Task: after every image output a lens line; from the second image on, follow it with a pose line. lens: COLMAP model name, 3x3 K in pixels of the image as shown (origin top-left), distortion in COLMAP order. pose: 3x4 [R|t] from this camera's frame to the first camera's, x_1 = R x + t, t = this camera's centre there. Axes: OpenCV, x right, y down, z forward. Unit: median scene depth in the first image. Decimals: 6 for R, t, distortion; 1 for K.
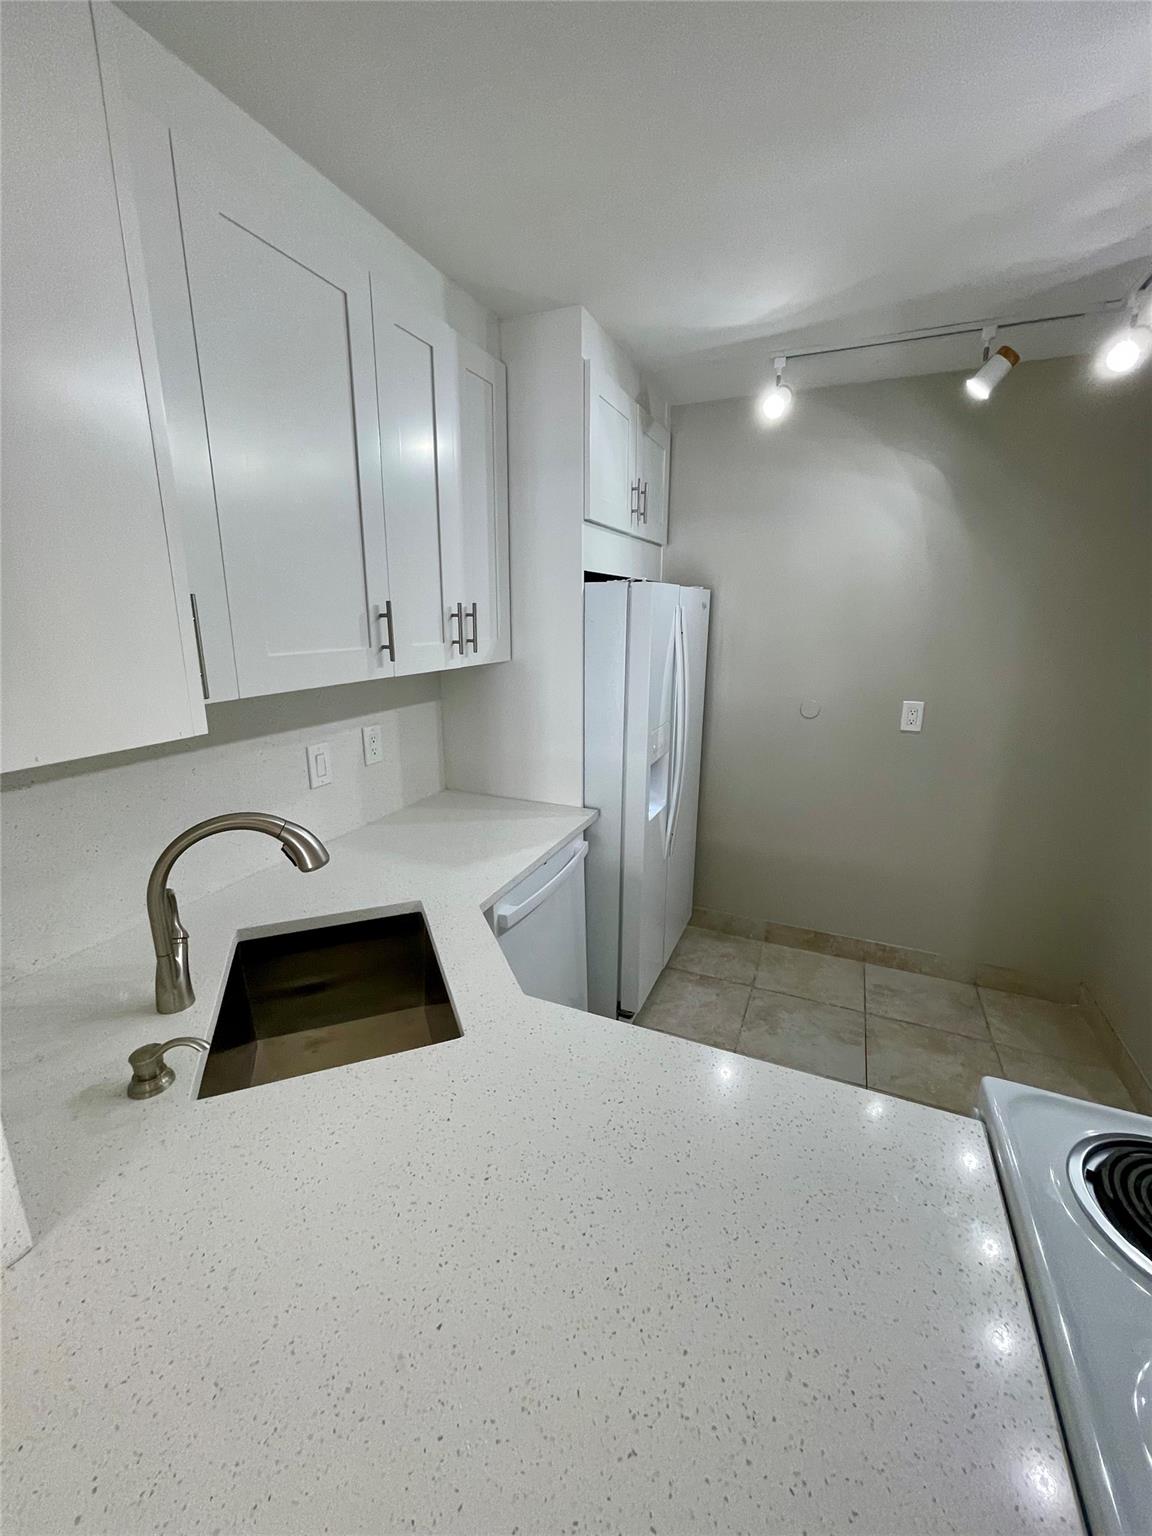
lens RADIAL K [[621.3, 0, 572.5], [0, 621.3, 763.4], [0, 0, 1]] dist [-0.008388, 0.004490]
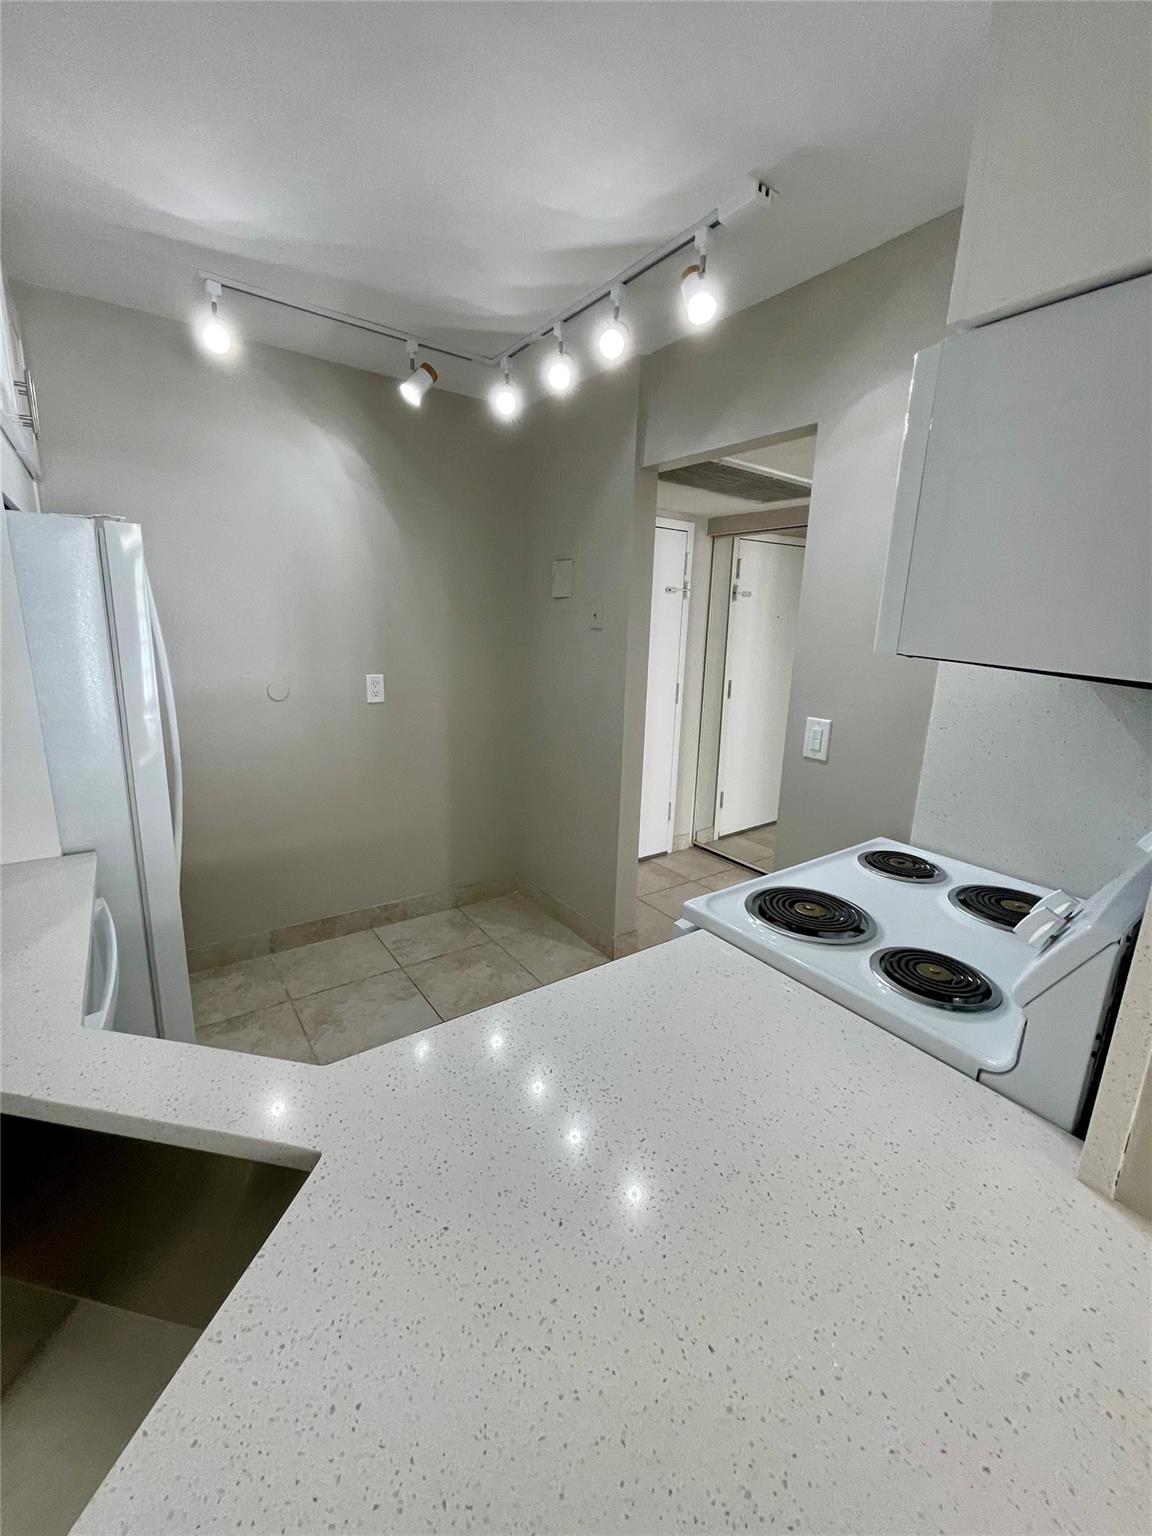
lens RADIAL K [[621.3, 0, 573.2], [0, 621.3, 763.5], [0, 0, 1]] dist [-0.008388, 0.004490]
pose [[0.510229, -0.177729, 0.841474, -0.211617], [0.174754, 0.979428, 0.100904, 0.002877], [-0.842097, 0.095567, 0.530791, 0.152793]]
